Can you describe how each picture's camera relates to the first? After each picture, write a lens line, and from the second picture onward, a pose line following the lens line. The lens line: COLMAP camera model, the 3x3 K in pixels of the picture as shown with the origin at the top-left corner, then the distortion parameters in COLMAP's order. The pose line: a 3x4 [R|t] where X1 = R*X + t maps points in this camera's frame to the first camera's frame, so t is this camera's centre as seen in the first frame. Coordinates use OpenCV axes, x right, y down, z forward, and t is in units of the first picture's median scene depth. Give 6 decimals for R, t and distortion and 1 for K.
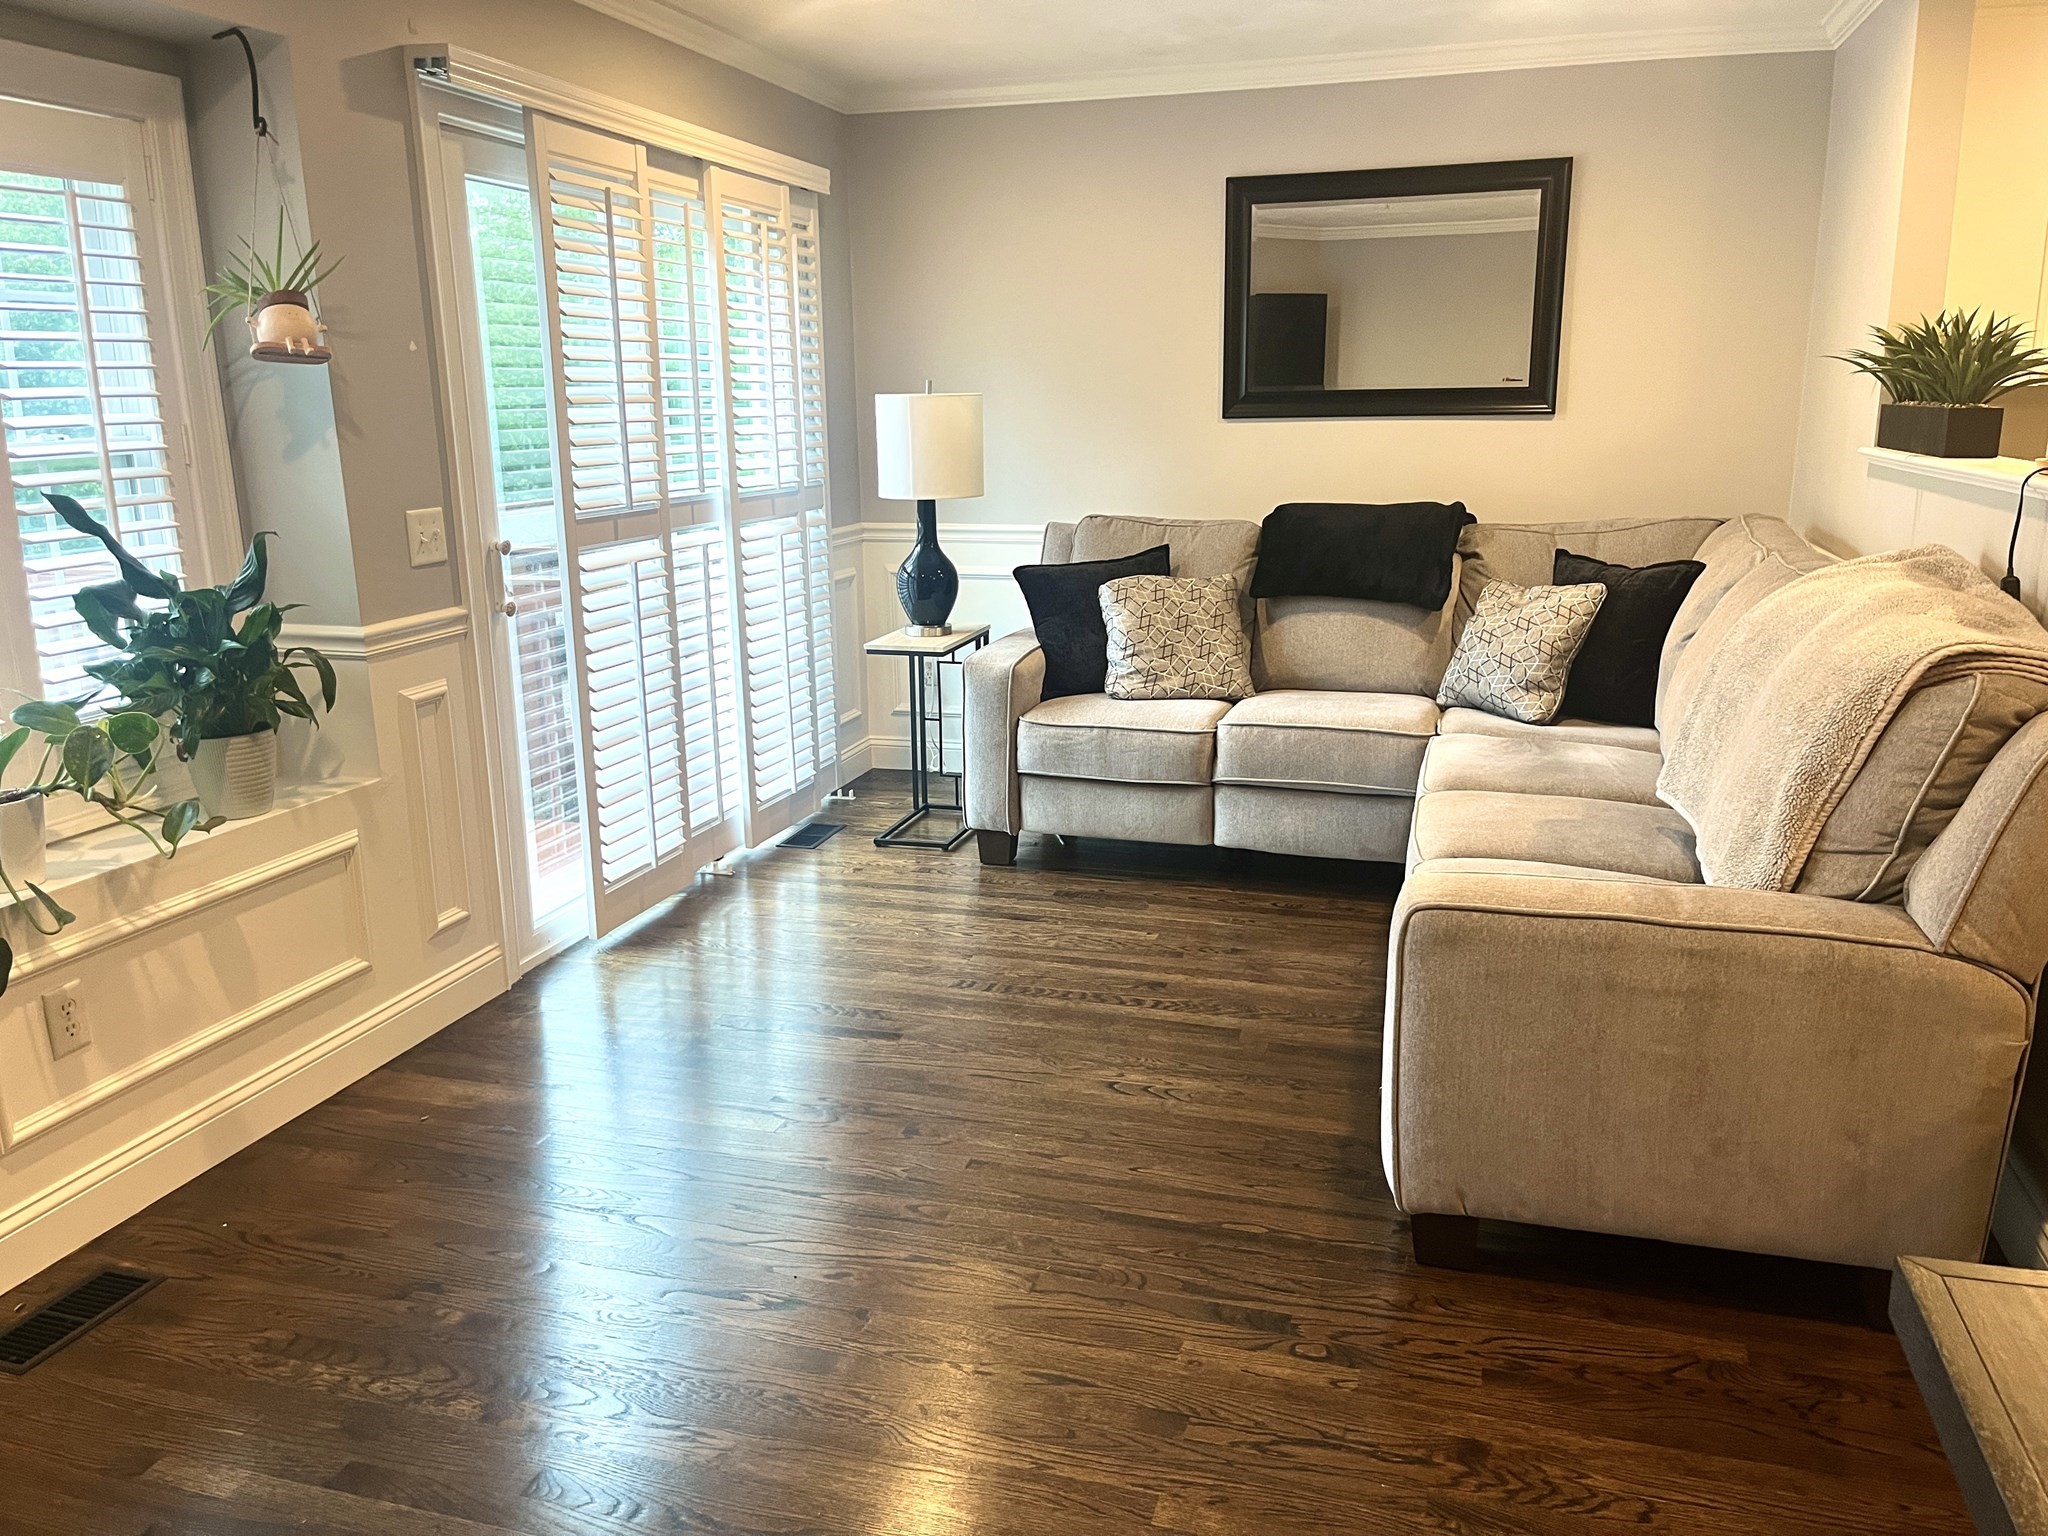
lens RADIAL K [[1550.8, 0, 1019.7], [0, 1550.8, 772.0], [0, 0, 1]] dist [0.038691, -0.064189]
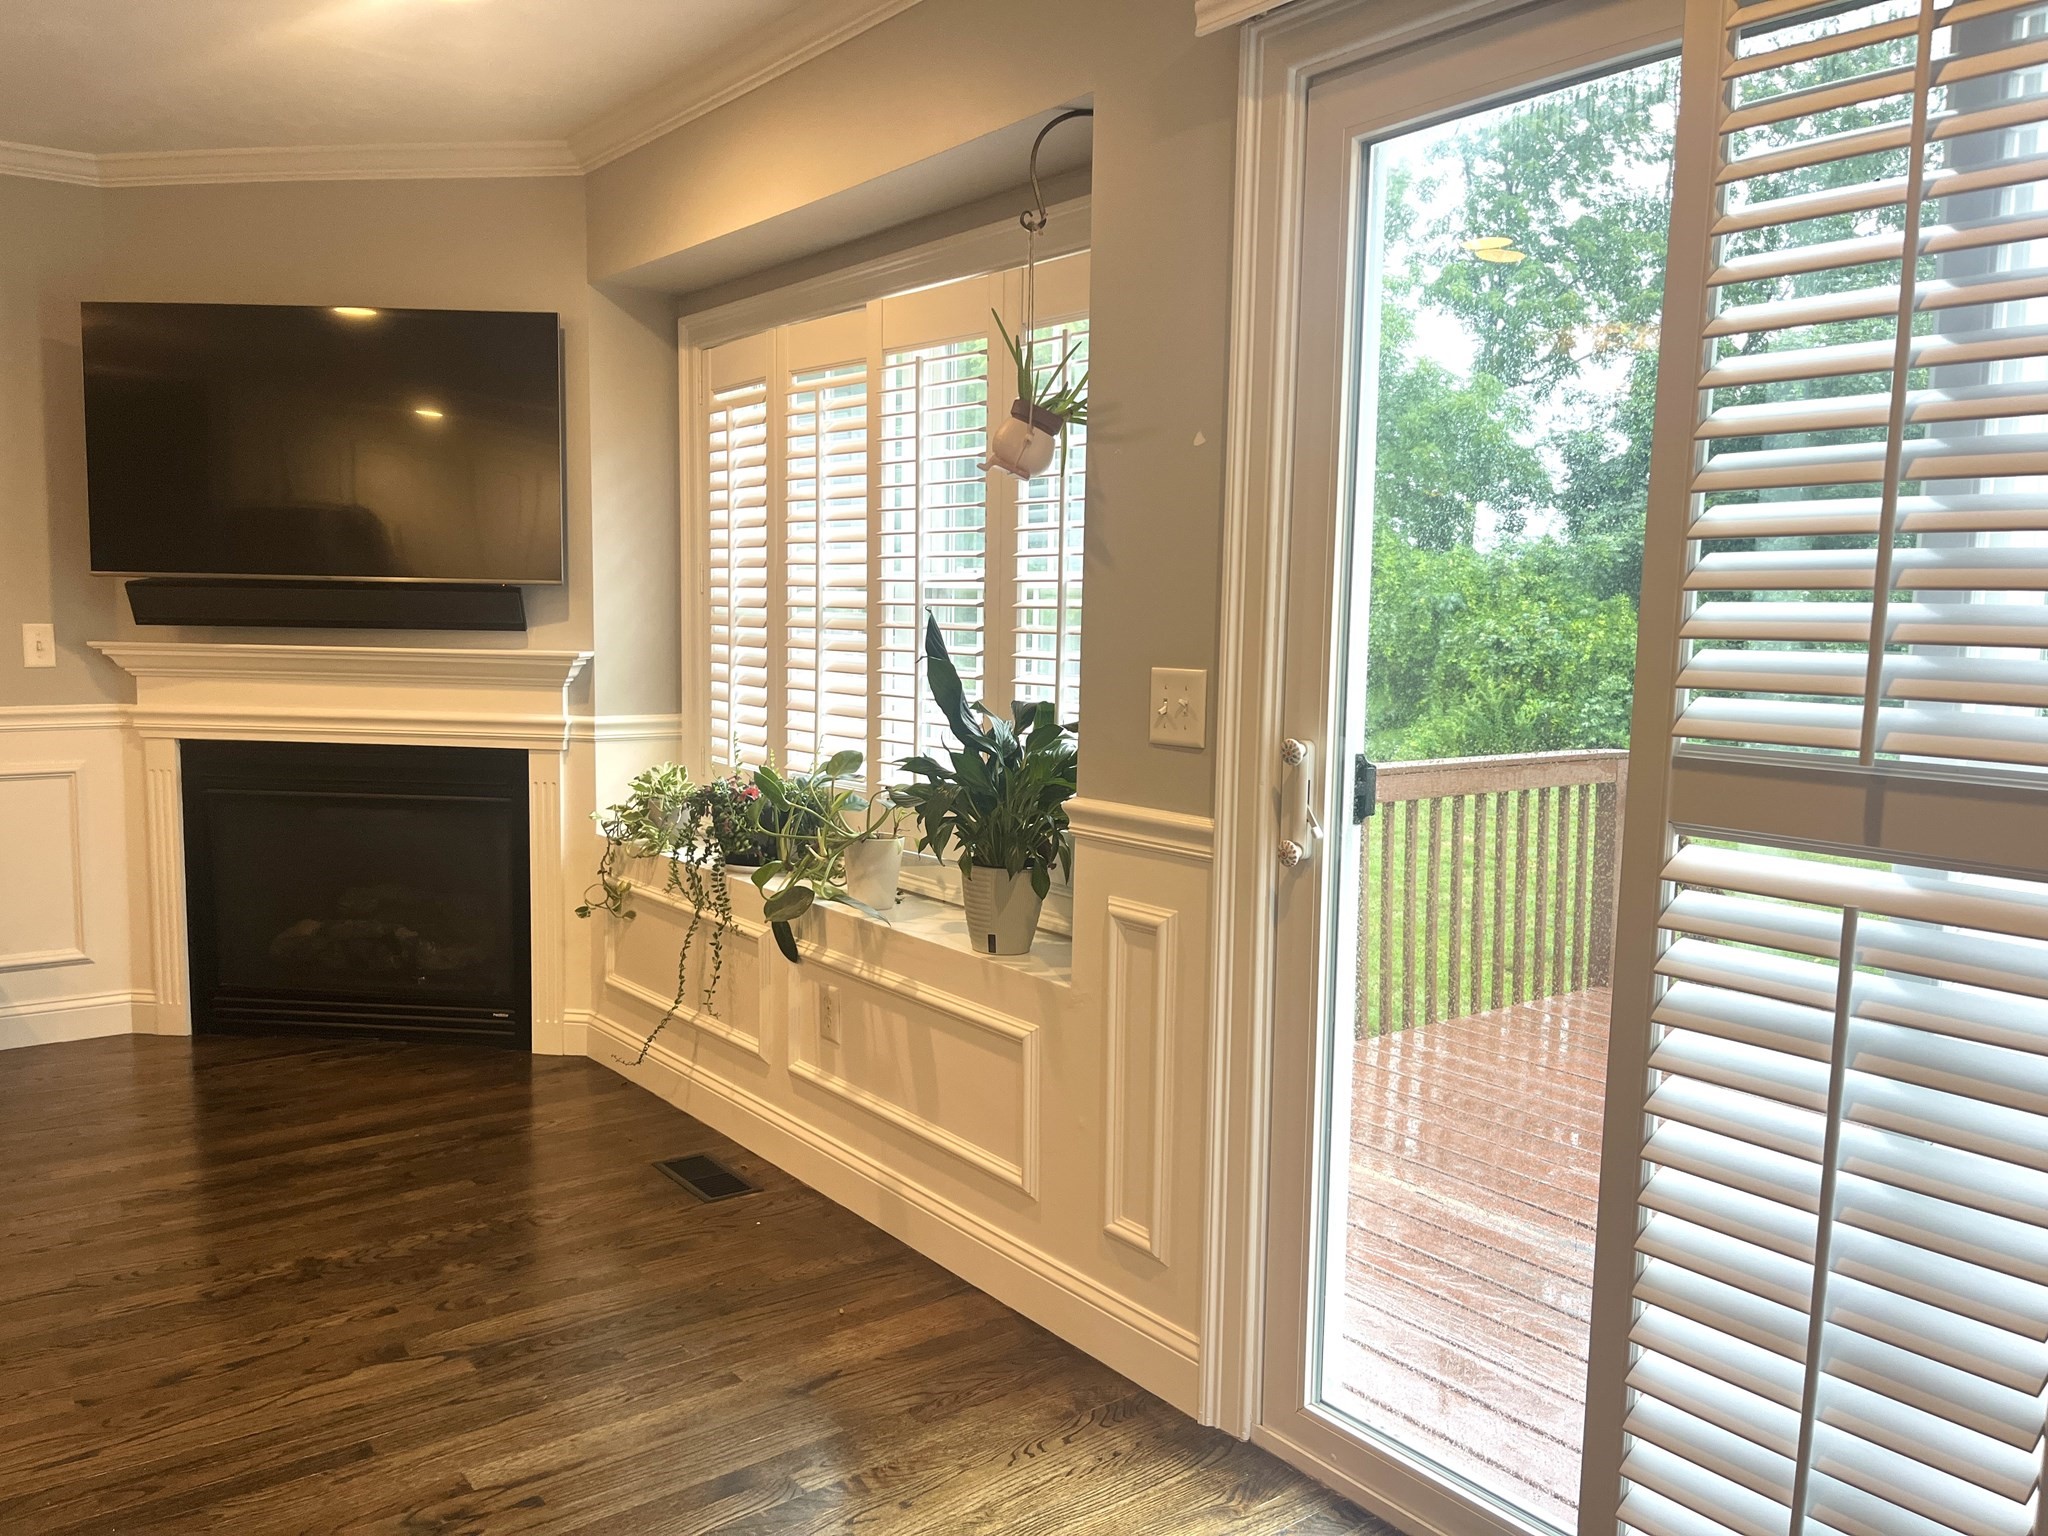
lens RADIAL K [[1550.8, 0, 1017.9], [0, 1550.8, 772.9], [0, 0, 1]] dist [0.038691, -0.064189]
pose [[-0.577528, 0.087847, -0.811631, 0.193690], [-0.205578, 0.946505, 0.248728, -0.236985], [0.790063, 0.310500, -0.528574, 1.111921]]
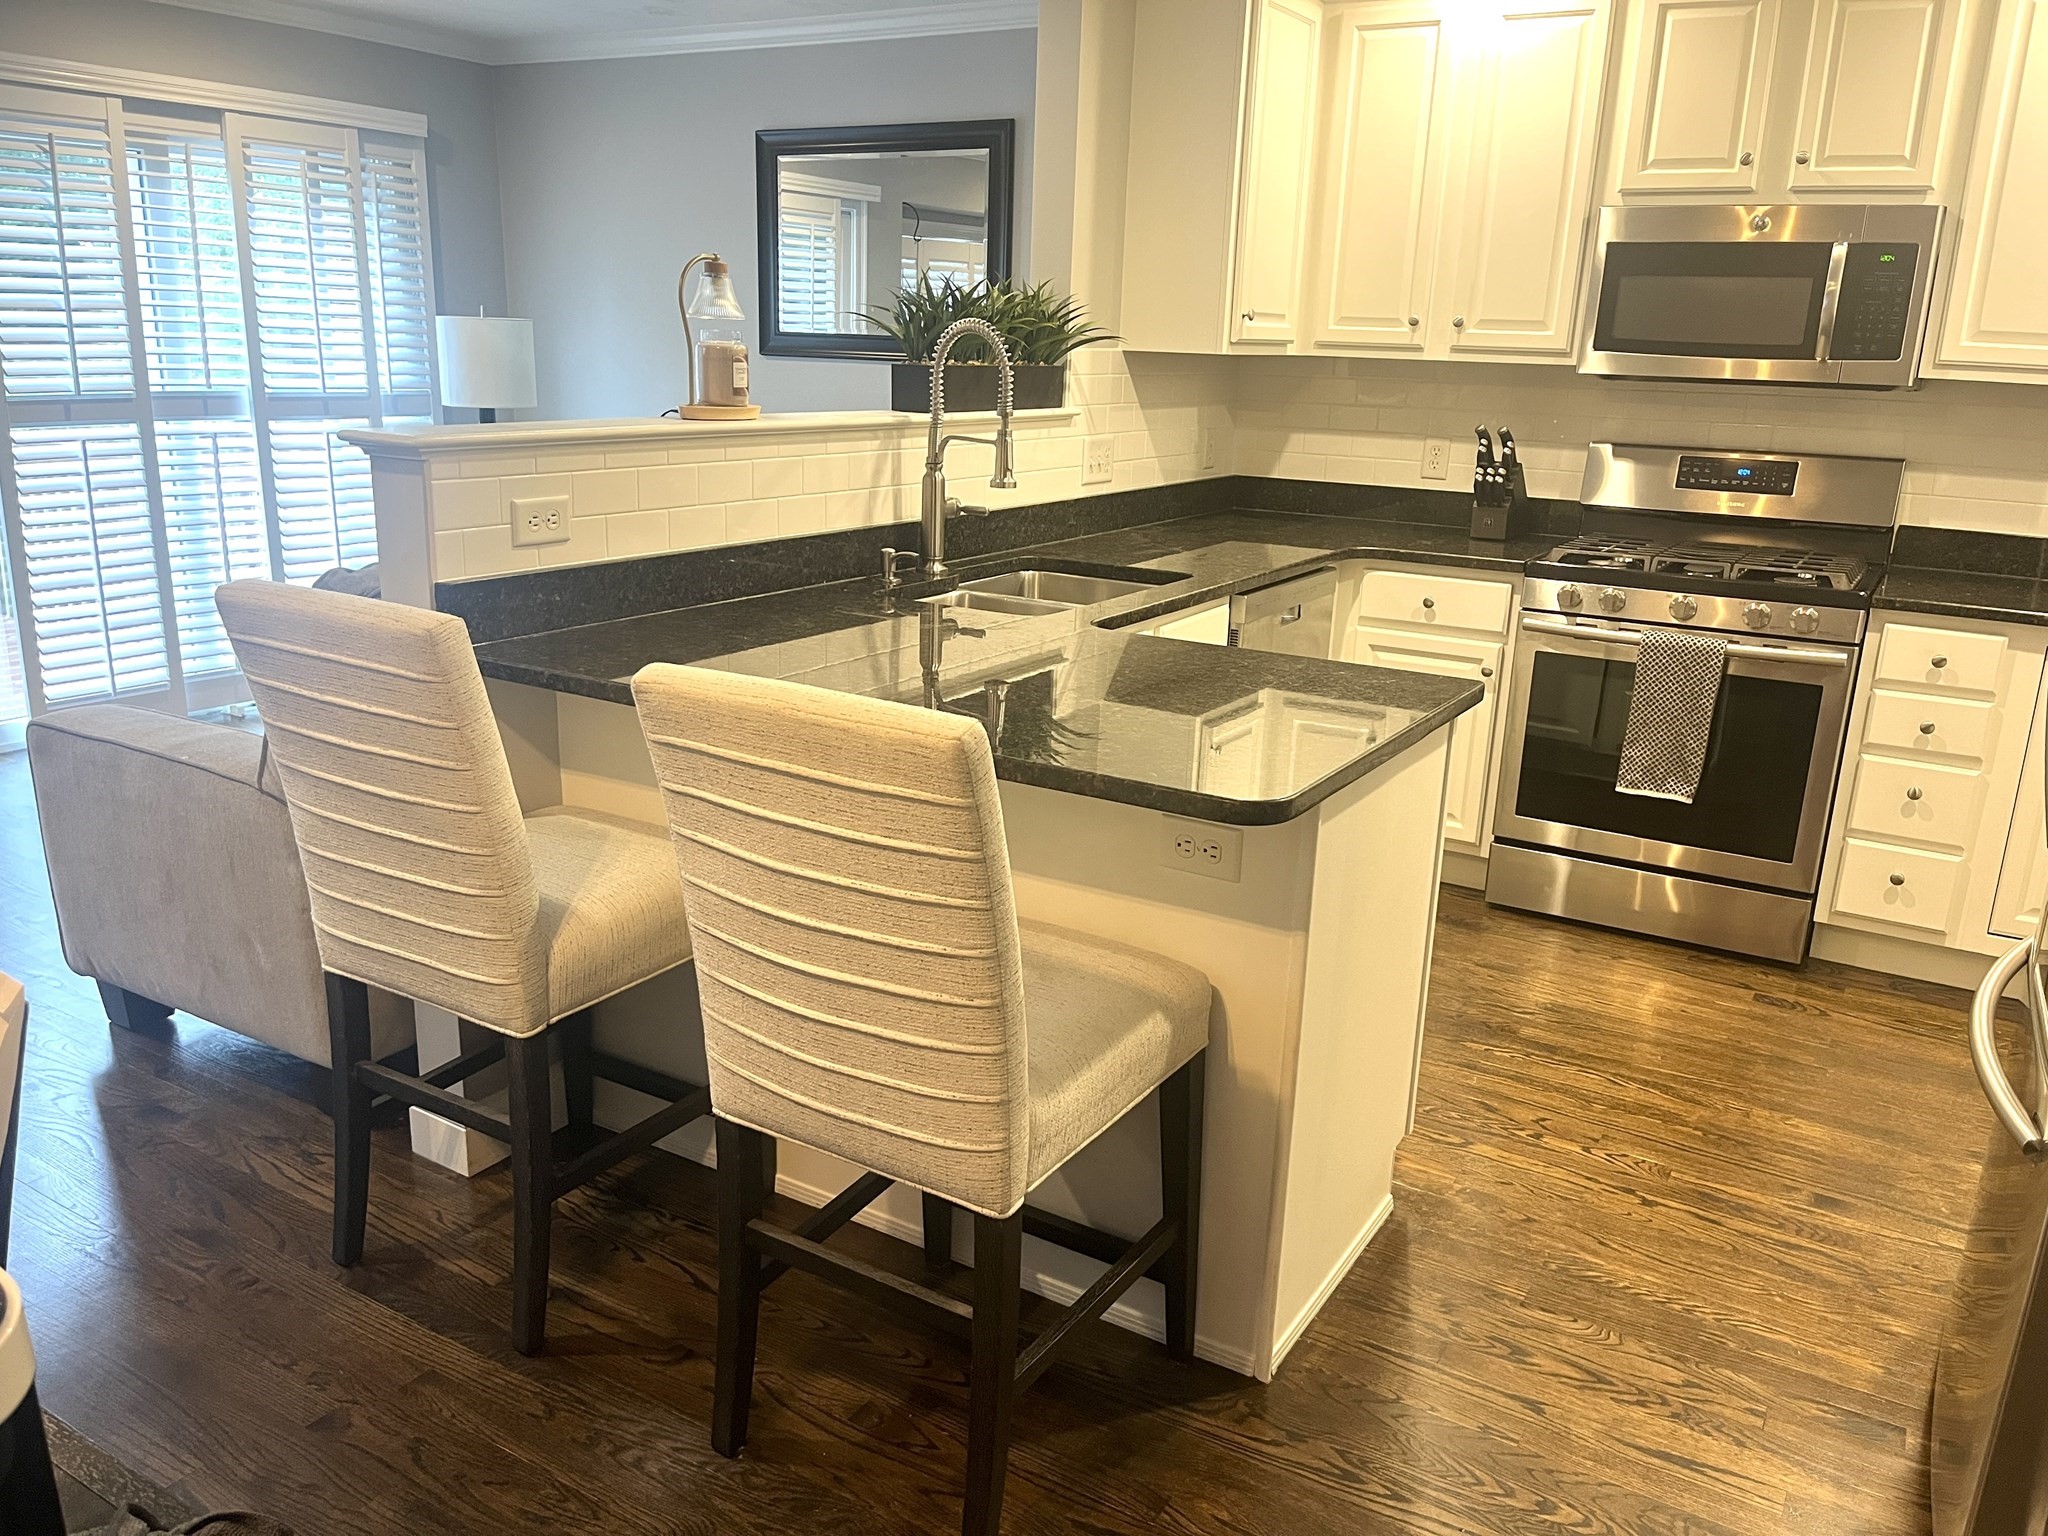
lens RADIAL K [[1550.8, 0, 1021.2], [0, 1550.8, 766.9], [0, 0, 1]] dist [0.038691, -0.064189]
pose [[0.968238, 0.111866, -0.223612, 0.761520], [-0.104135, 0.993494, 0.046107, -0.013649], [0.227315, -0.021356, 0.973587, -0.027858]]
